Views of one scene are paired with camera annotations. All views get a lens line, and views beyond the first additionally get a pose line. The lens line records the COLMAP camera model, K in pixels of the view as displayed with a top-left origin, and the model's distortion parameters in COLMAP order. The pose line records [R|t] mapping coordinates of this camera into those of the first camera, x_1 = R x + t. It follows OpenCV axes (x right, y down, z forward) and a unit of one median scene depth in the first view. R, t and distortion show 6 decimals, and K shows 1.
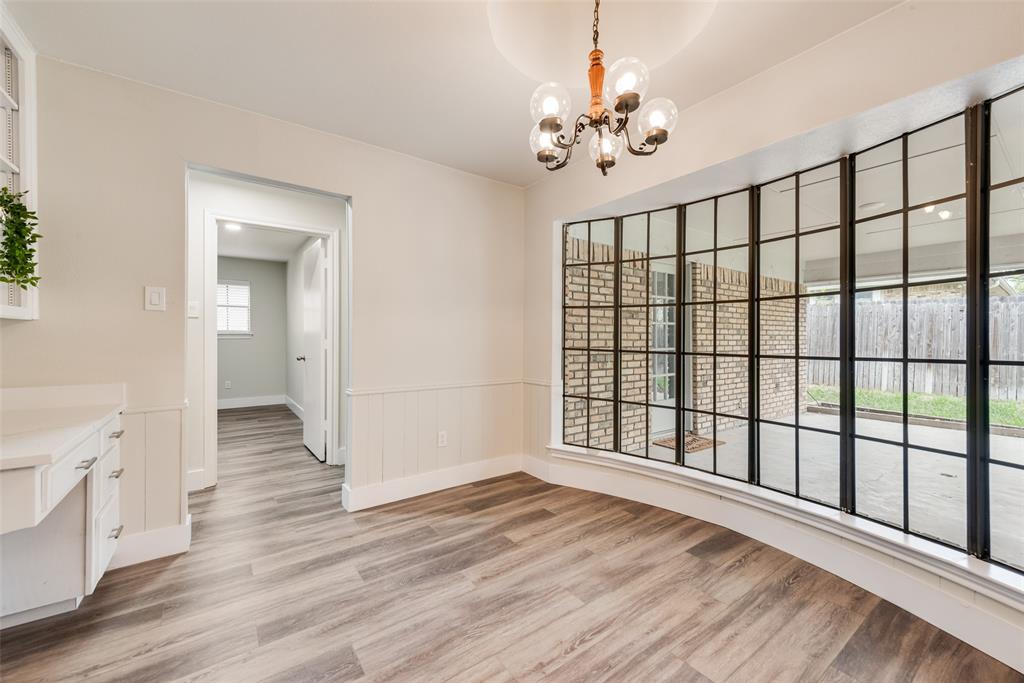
lens RADIAL K [[405.7, 0, 514.7], [0, 405.7, 339.1], [0, 0, 1]] dist [0.016041, -0.004129]
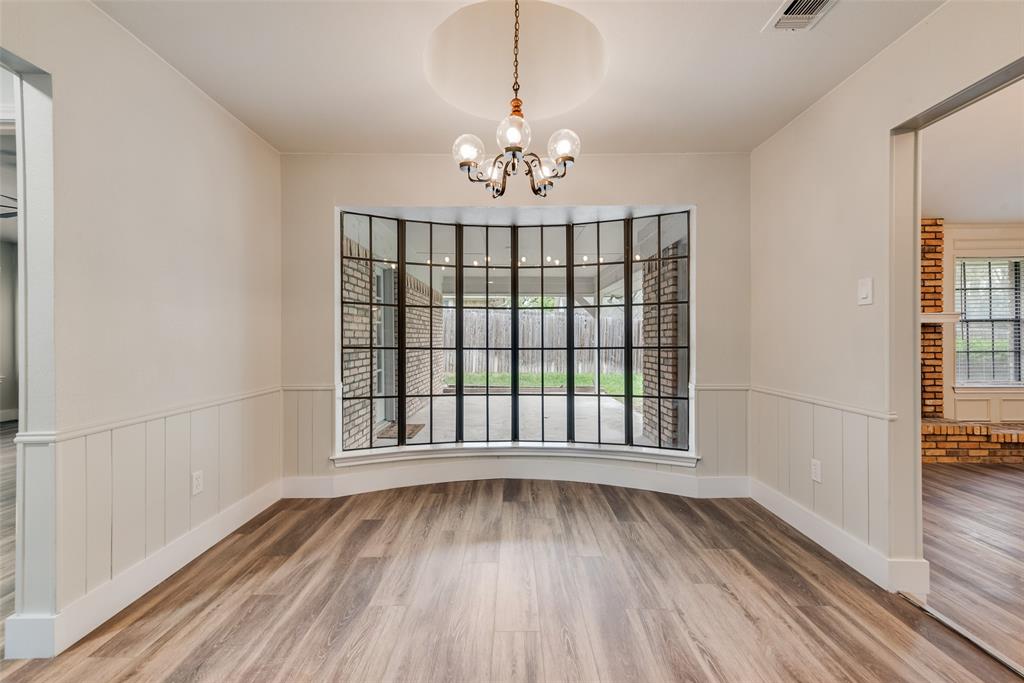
lens RADIAL K [[405.7, 0, 512.0], [0, 405.7, 338.0], [0, 0, 1]] dist [0.016041, -0.004129]
pose [[0.588065, -0.004311, 0.808802, -0.421147], [0.001843, 0.999990, 0.003989, -0.000921], [-0.808812, -0.000855, 0.588067, 0.158135]]
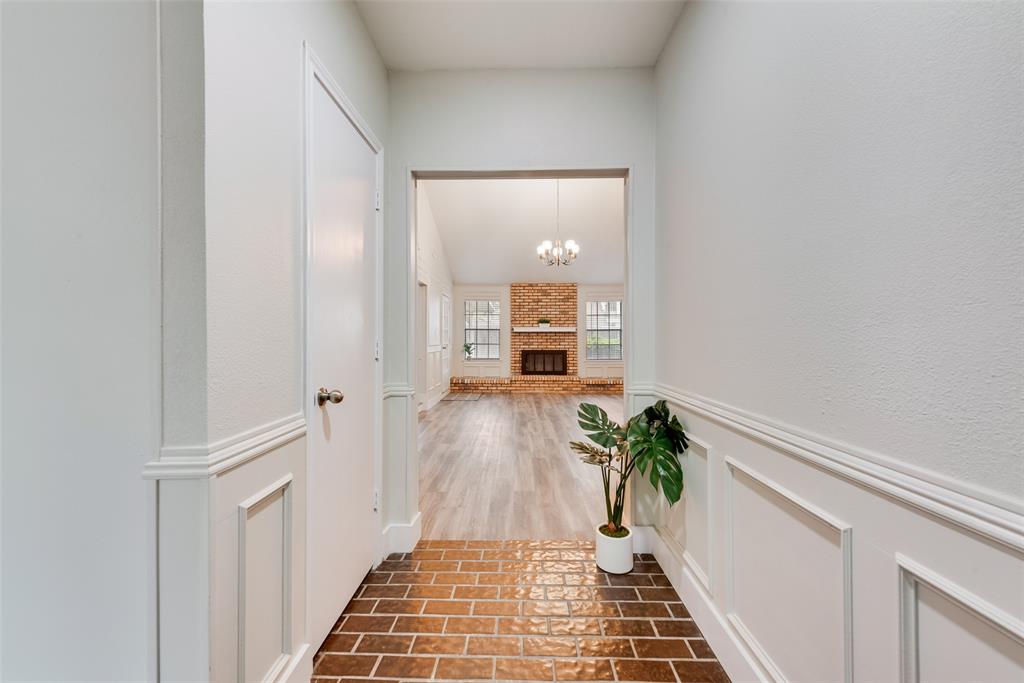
lens RADIAL K [[405.7, 0, 509.8], [0, 405.7, 338.4], [0, 0, 1]] dist [0.016041, -0.004129]
pose [[0.607241, -0.002529, 0.794514, -1.138544], [0.005872, 0.999982, -0.001305, 0.008940], [-0.794496, 0.005458, 0.607245, -1.731235]]
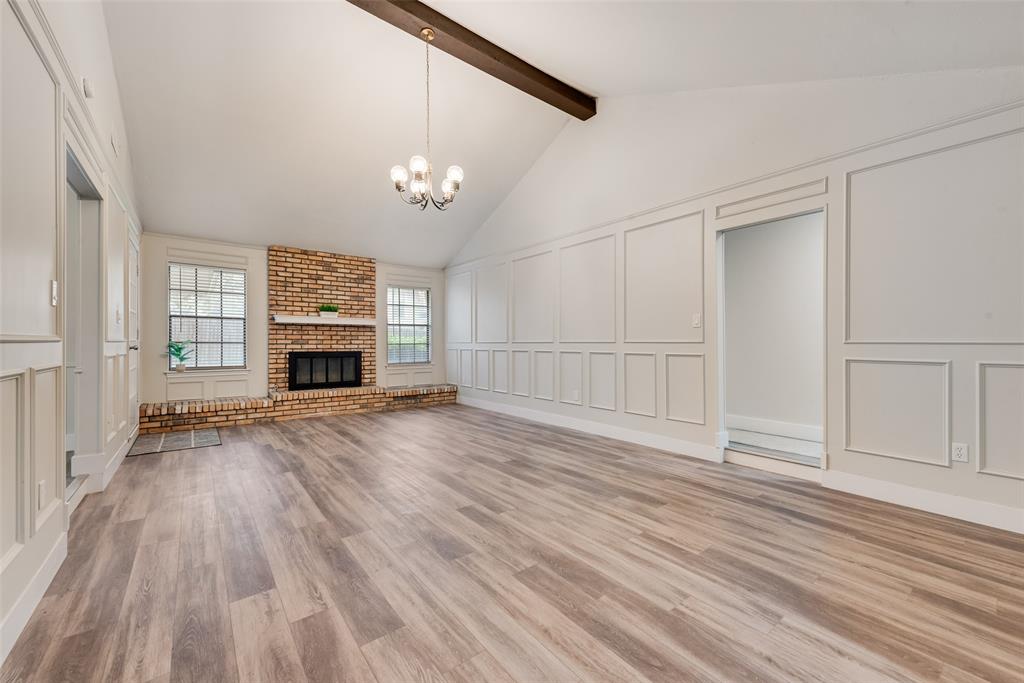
lens RADIAL K [[405.7, 0, 517.2], [0, 405.7, 346.5], [0, 0, 1]] dist [0.016041, -0.004129]
pose [[-0.035597, -0.013768, 0.999271, -0.641303], [0.000583, 0.999905, 0.013798, 0.042169], [-0.999366, 0.001074, -0.035586, -0.947318]]
